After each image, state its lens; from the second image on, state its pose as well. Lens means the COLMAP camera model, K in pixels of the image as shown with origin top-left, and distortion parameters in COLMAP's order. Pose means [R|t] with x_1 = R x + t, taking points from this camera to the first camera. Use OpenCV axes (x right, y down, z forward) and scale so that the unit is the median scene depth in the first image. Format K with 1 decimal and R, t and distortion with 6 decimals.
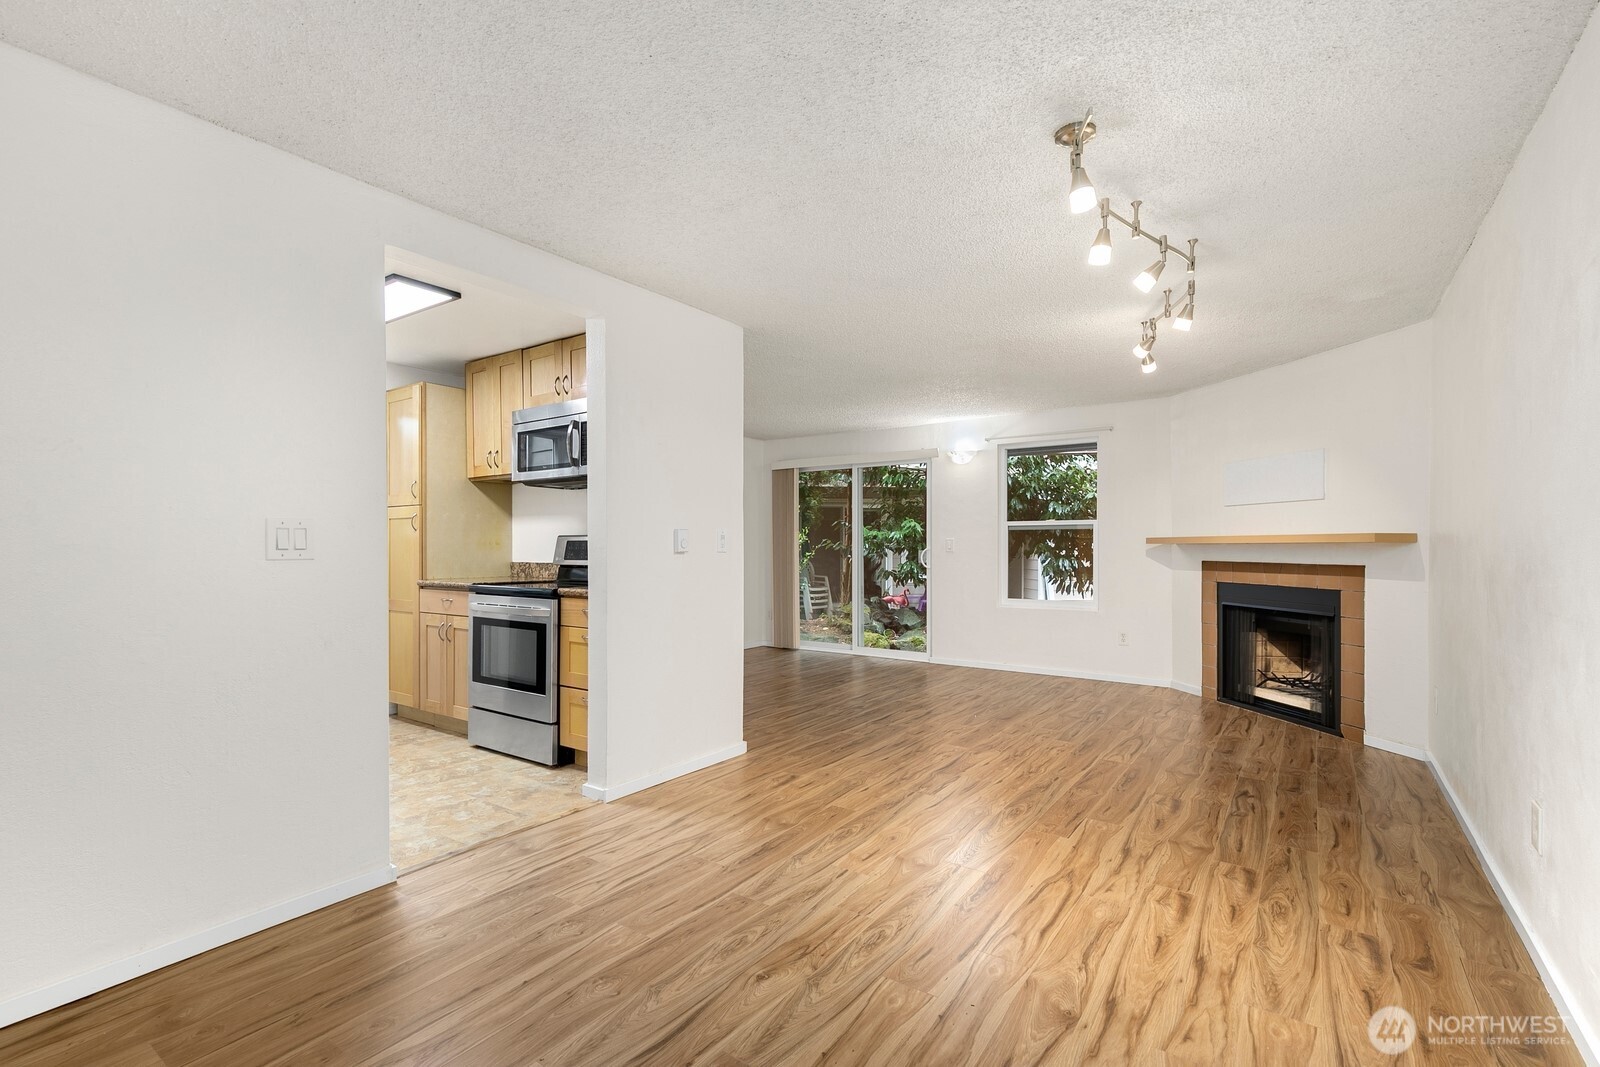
lens RADIAL K [[729.1, 0, 803.2], [0, 729.1, 543.6], [0, 0, 1]] dist [0.010122, -0.001045]
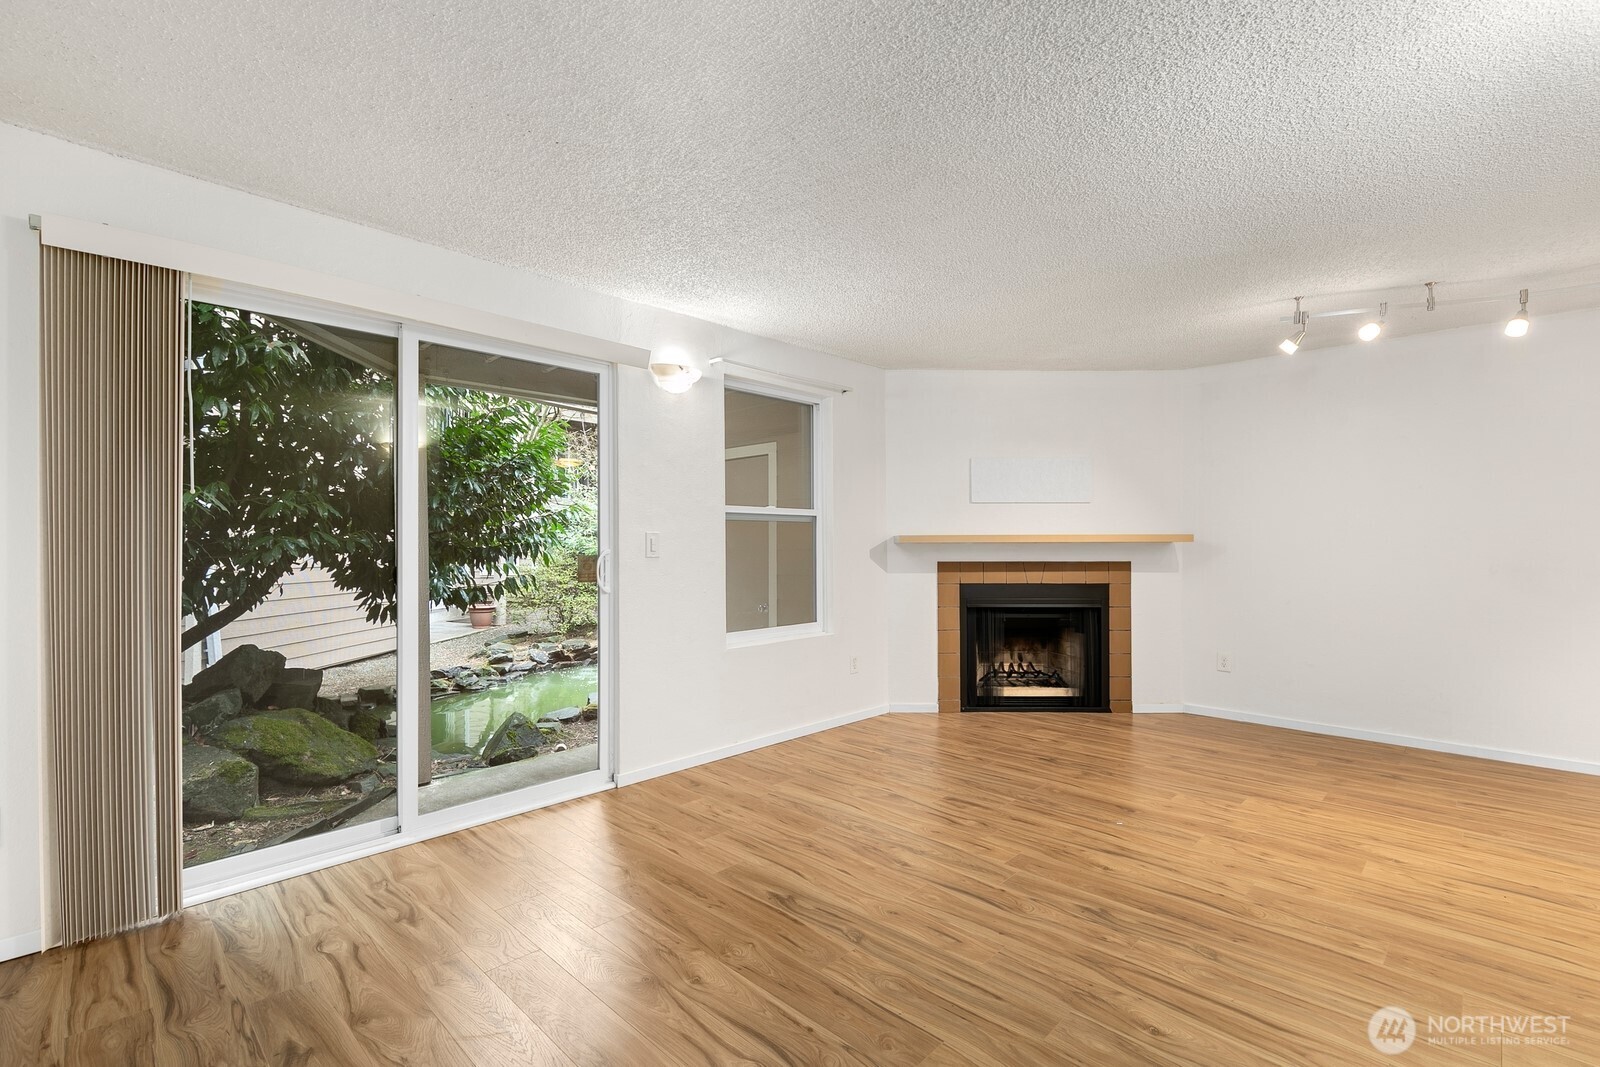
lens RADIAL K [[723.7, 0, 802.0], [0, 723.7, 542.1], [0, 0, 1]] dist [0.015098, -0.000887]
pose [[0.152397, -0.001339, 0.988318, -0.471493], [-0.003408, 0.999992, 0.001881, -0.001896], [-0.988313, -0.003655, 0.152392, 1.346302]]
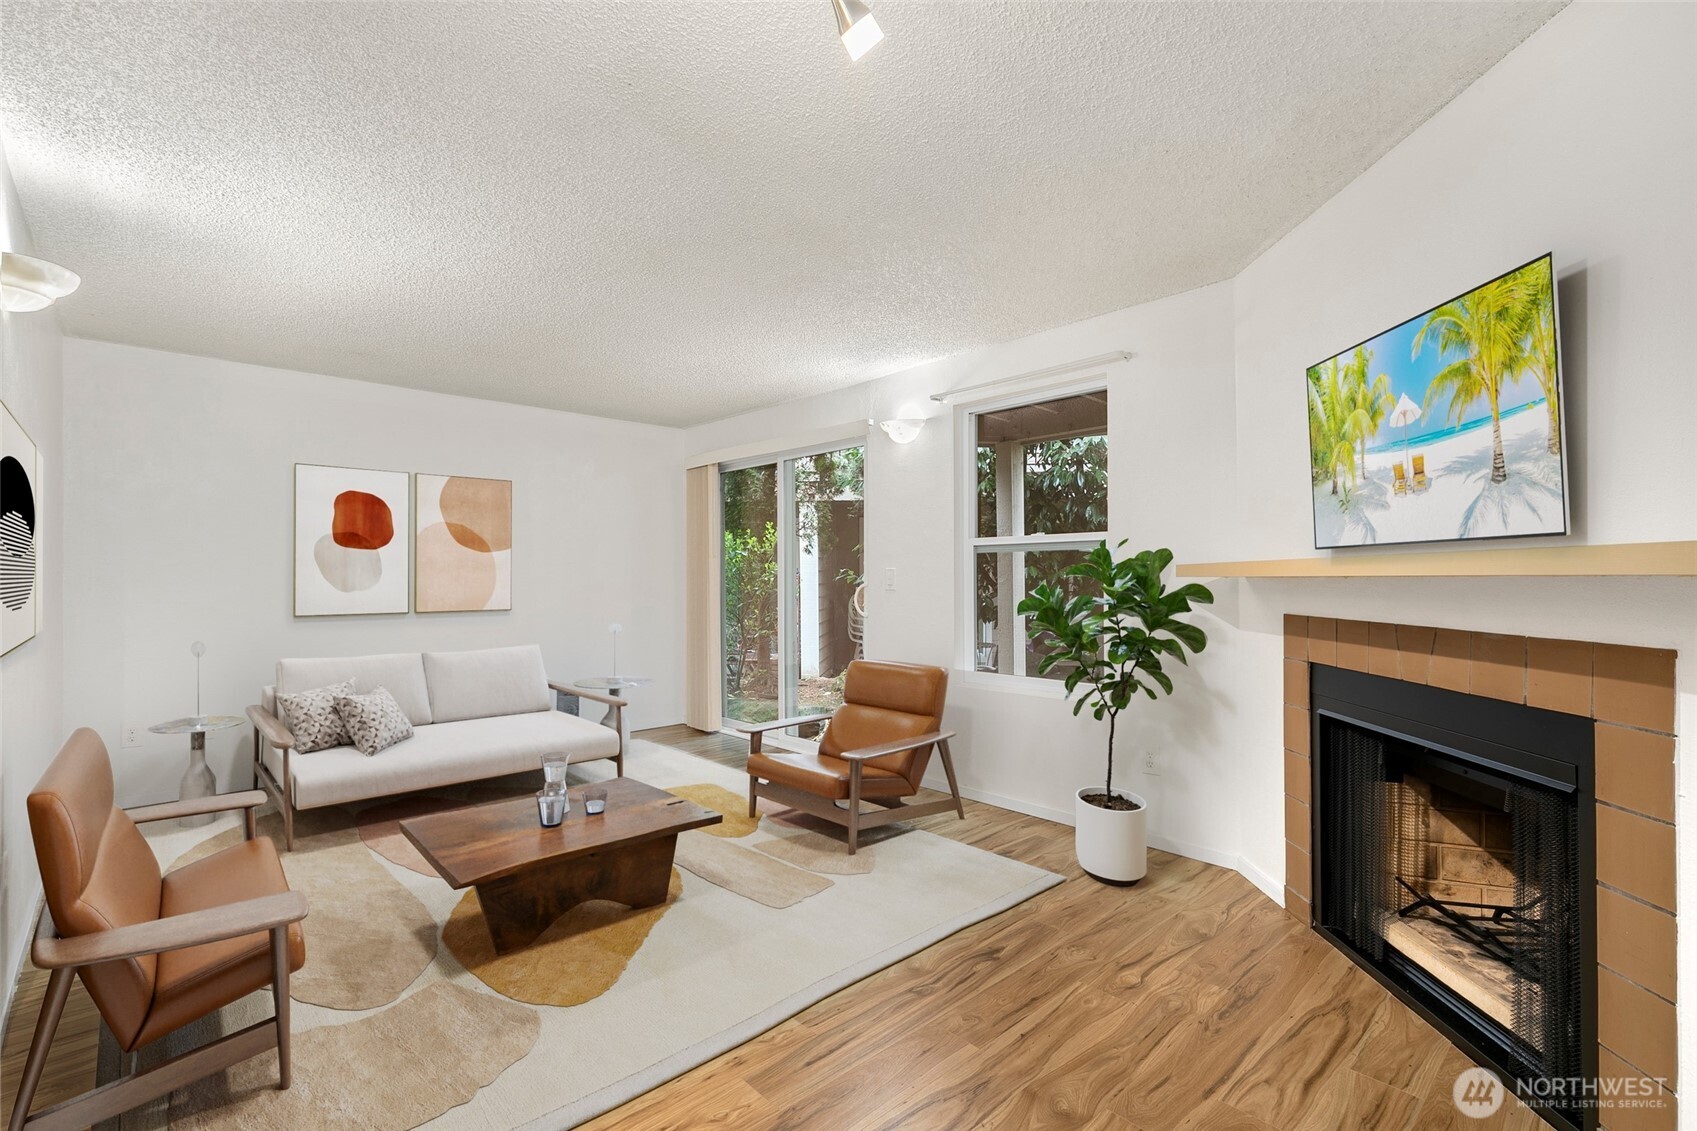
lens RADIAL K [[771.7, 0, 848.5], [0, 771.7, 565.5], [0, 0, 1]] dist [0.001696, 0.000528]
pose [[0.978008, -0.006191, -0.208475, 0.494245], [0.004154, 0.999939, -0.010208, -0.004006], [0.208526, 0.009118, 0.977974, 0.608196]]
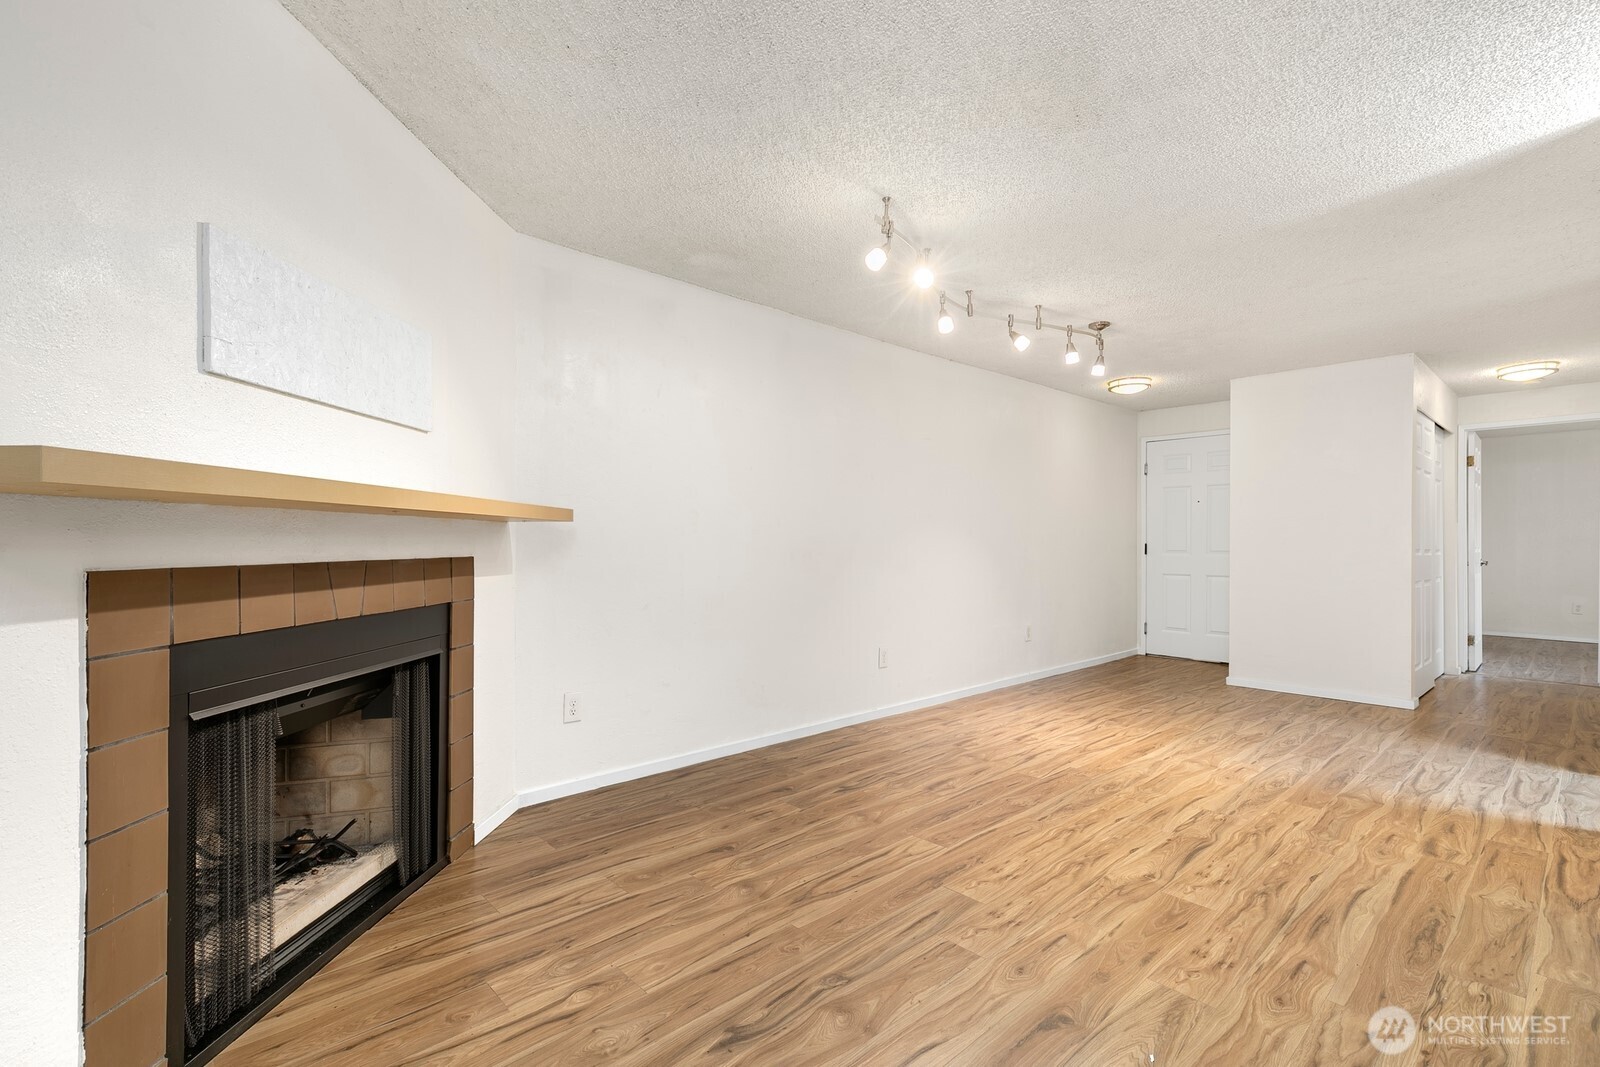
lens RADIAL K [[723.7, 0, 802.0], [0, 723.7, 542.1], [0, 0, 1]] dist [0.015098, -0.000887]
pose [[-0.976519, -0.003180, 0.215409, 0.362886], [-0.004146, 0.999983, -0.004030, 0.019045], [-0.215393, -0.004829, -0.976515, 1.538391]]
